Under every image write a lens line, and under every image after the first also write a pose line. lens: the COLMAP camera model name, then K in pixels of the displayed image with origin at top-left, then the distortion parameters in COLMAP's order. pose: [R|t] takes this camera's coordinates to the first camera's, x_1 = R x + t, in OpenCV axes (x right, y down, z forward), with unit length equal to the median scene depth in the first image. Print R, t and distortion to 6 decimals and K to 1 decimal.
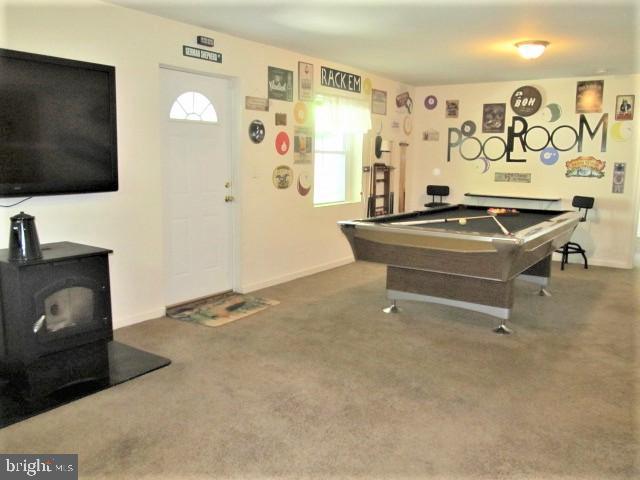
lens RADIAL K [[540.0, 0, 322.8], [0, 540.0, 241.0], [0, 0, 1]] dist [-0.019958, 0.009050]
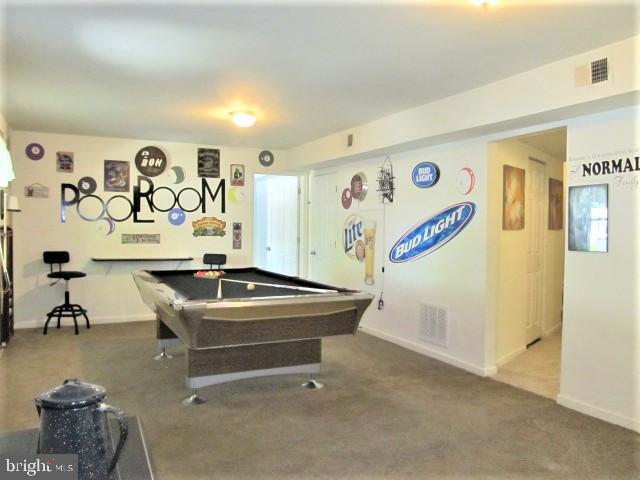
lens RADIAL K [[540.0, 0, 321.9], [0, 540.0, 236.7], [0, 0, 1]] dist [-0.019958, 0.009050]
pose [[0.502760, -0.028996, 0.863939, -0.320721], [0.129245, 0.990724, -0.041962, -0.041427], [-0.854709, 0.132757, 0.501845, 0.256284]]
